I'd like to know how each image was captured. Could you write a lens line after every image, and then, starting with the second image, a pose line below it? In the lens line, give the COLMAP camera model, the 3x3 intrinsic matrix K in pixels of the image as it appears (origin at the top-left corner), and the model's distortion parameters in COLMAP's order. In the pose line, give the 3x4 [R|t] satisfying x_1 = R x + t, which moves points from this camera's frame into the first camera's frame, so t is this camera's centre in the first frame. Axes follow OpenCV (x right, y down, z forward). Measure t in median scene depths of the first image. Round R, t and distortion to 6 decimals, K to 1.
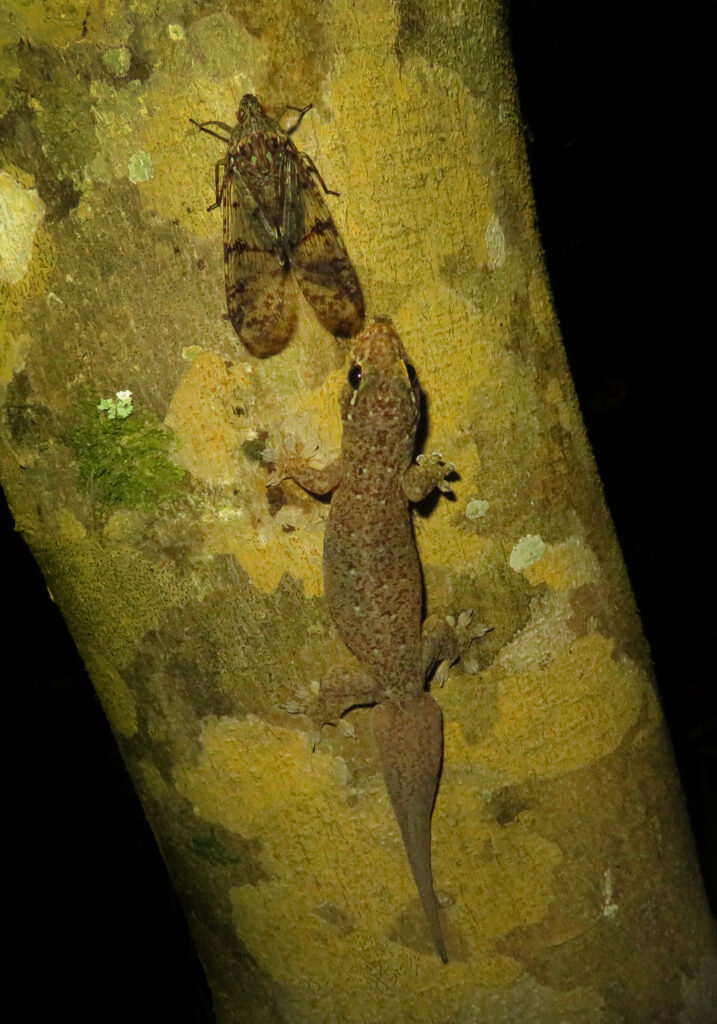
lens RADIAL K [[1139.2, 0, 358.5], [0, 1139.2, 512.0], [0, 0, 1]] dist [-0.021158, 0.014235]
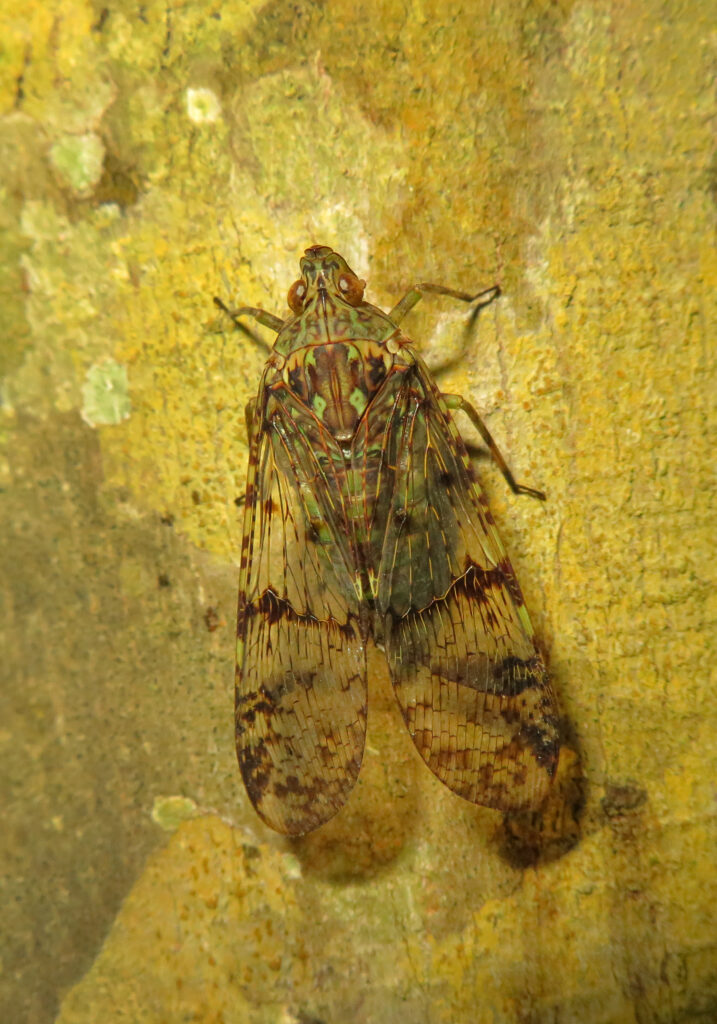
lens RADIAL K [[1729.1, 0, 358.5], [0, 1729.1, 512.0], [0, 0, 1]] dist [0.029355, -0.105754]
pose [[0.982676, 0.093895, -0.159787, 0.018561], [-0.126559, 0.969813, -0.208436, -0.133696], [0.135393, 0.225047, 0.964895, 0.382337]]
